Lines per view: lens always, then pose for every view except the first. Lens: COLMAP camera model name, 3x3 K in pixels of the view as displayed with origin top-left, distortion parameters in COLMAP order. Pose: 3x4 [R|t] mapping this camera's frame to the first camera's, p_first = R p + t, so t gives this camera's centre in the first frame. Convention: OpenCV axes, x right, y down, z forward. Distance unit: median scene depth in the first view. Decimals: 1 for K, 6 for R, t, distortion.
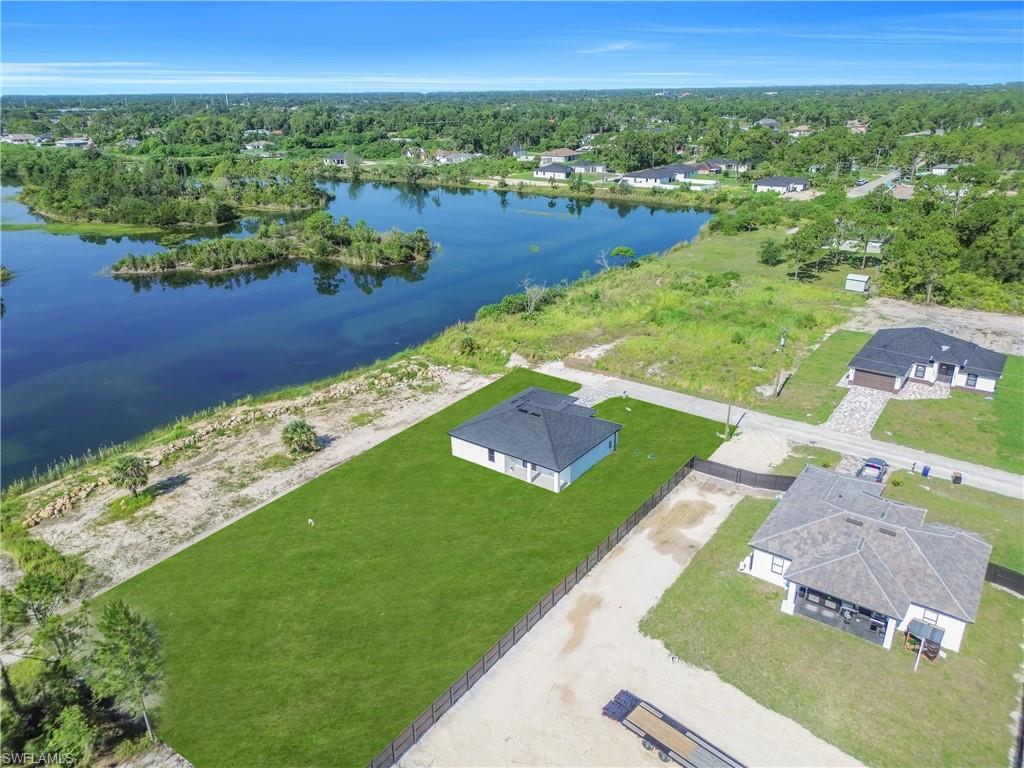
lens RADIAL K [[716.8, 0, 510.8], [0, 716.8, 385.4], [0, 0, 1]] dist [0.065456, -0.070735]
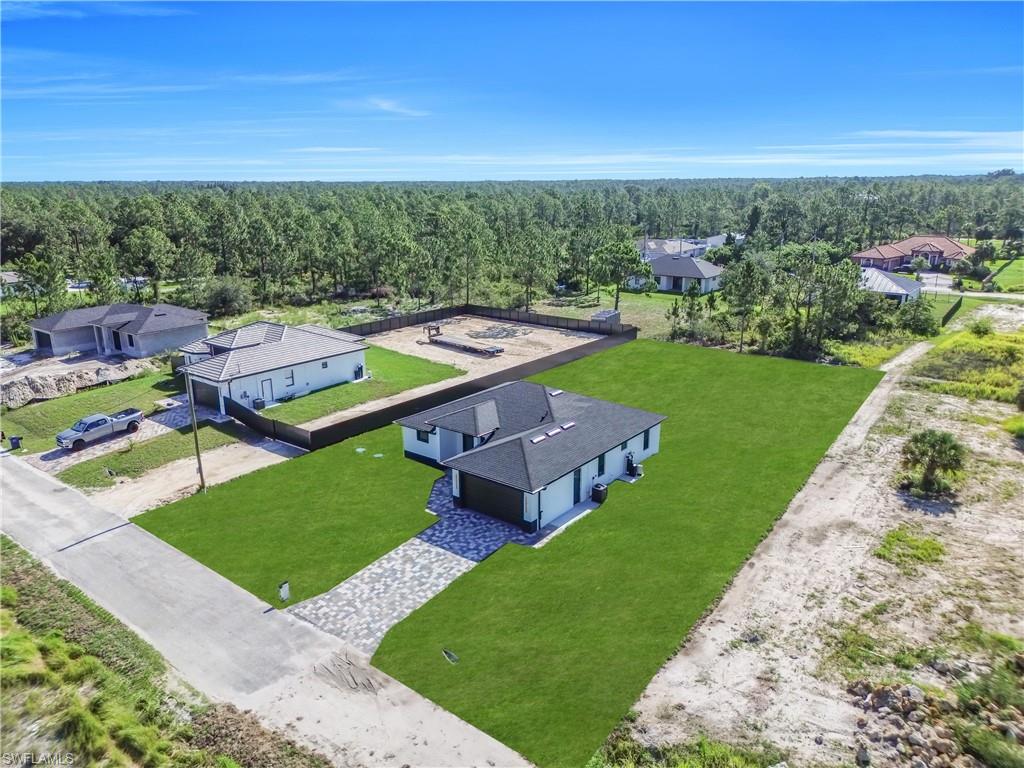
lens RADIAL K [[716.8, 0, 510.8], [0, 716.8, 385.4], [0, 0, 1]] dist [0.065456, -0.070735]
pose [[-0.999595, 0.010201, 0.026577, 0.029580], [0.024405, 0.787736, 0.615529, -0.299325], [-0.014657, 0.615928, -0.787666, 1.226141]]
